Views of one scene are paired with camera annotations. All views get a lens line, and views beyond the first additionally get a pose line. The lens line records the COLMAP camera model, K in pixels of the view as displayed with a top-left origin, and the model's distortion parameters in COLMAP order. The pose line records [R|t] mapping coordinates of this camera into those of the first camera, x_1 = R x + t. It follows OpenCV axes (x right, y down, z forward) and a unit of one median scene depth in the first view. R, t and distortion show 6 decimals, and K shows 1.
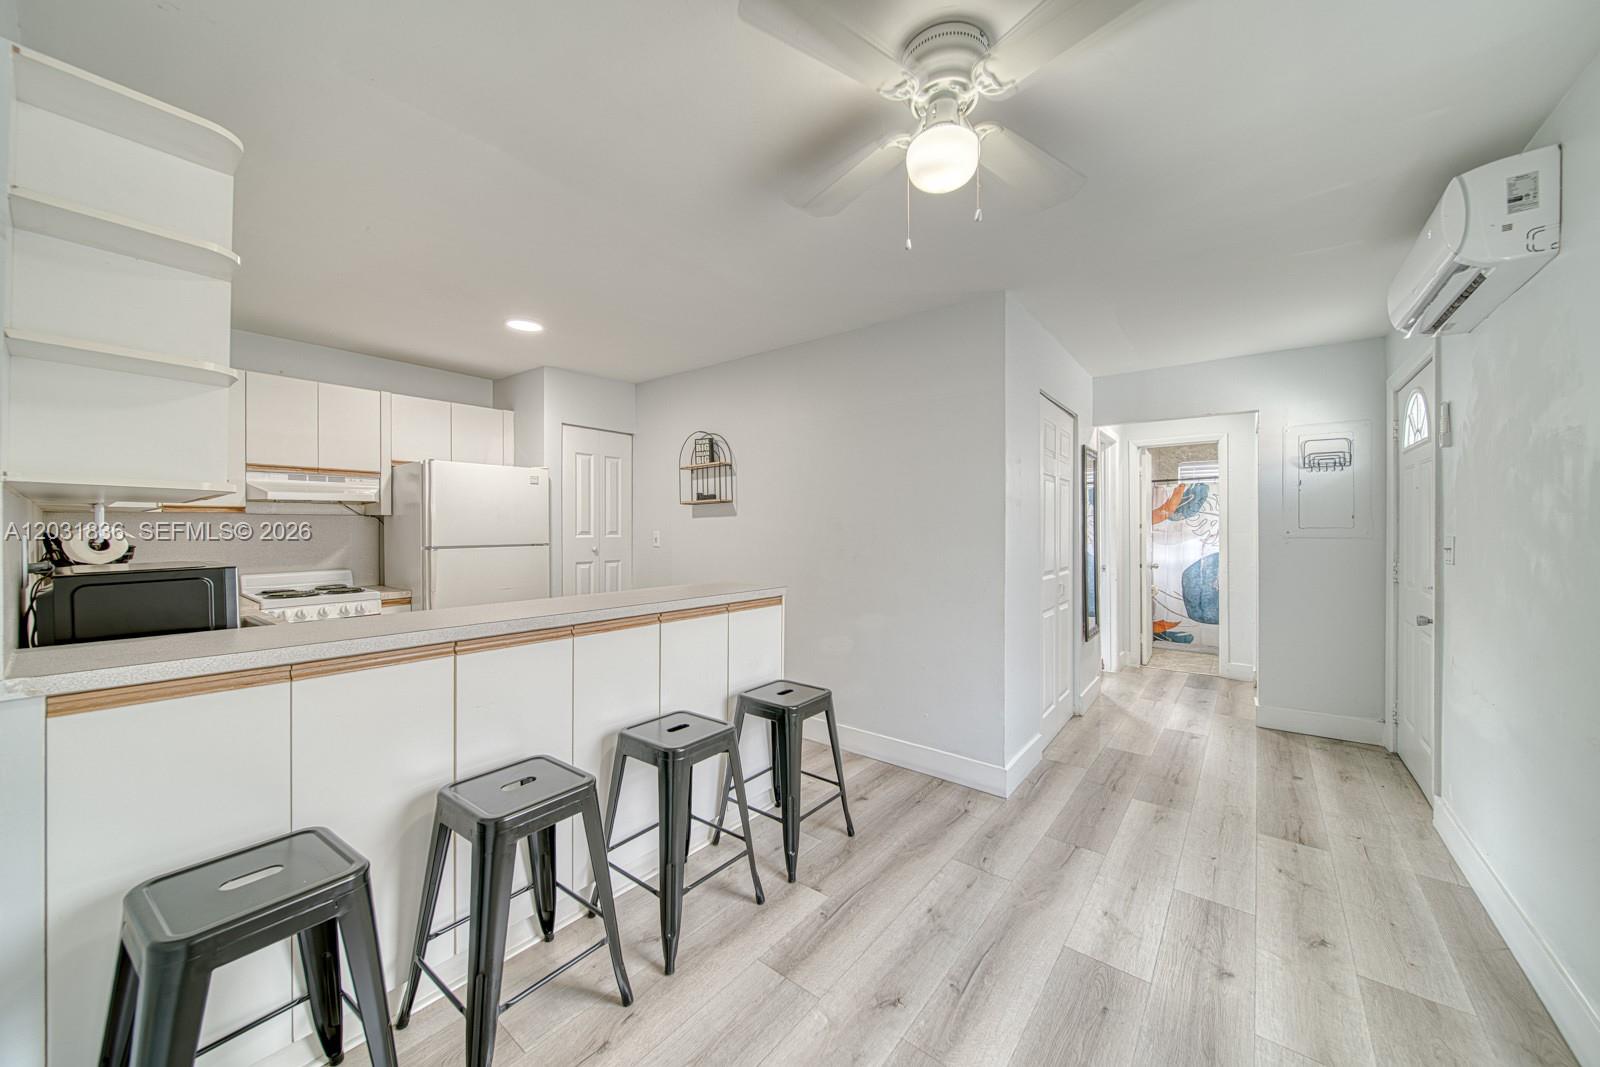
lens RADIAL K [[573.9, 0, 797.6], [0, 573.9, 529.5], [0, 0, 1]] dist [-0.002732, -0.000419]
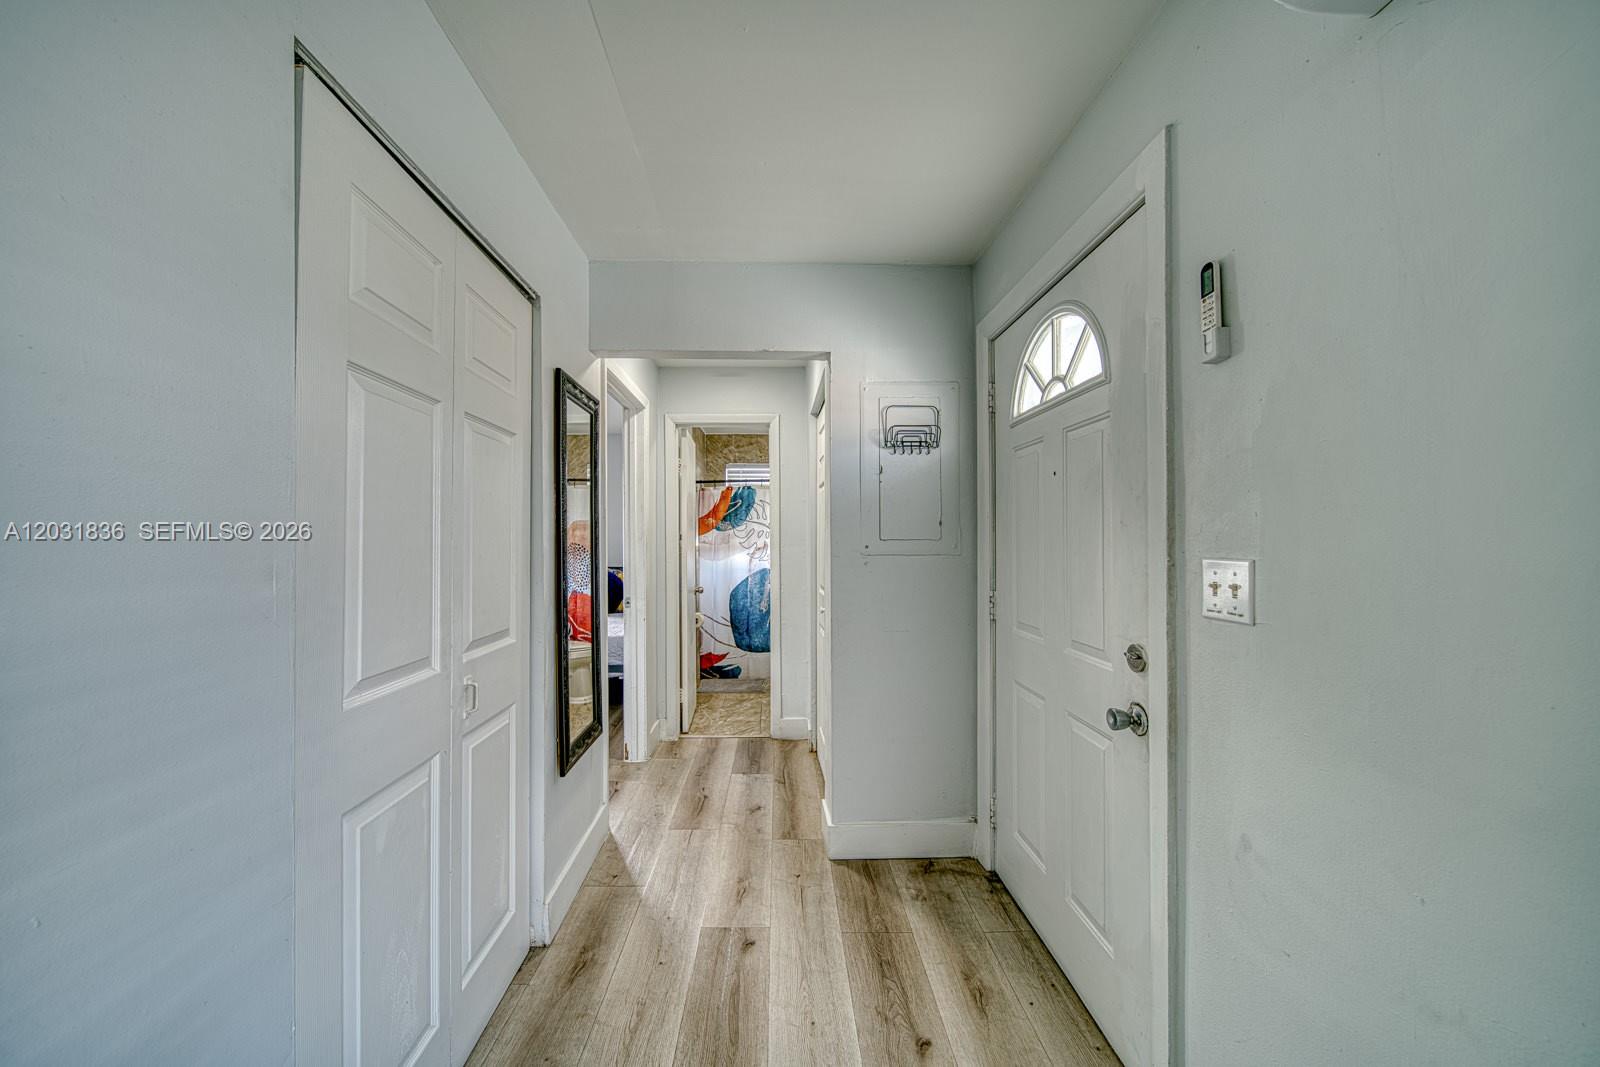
lens RADIAL K [[573.9, 0, 797.6], [0, 573.9, 529.5], [0, 0, 1]] dist [-0.002732, -0.000419]
pose [[0.759946, 0.009370, 0.649919, 0.235337], [0.003616, 0.999820, -0.018643, -0.001697], [-0.649976, 0.016518, 0.759775, 0.348553]]
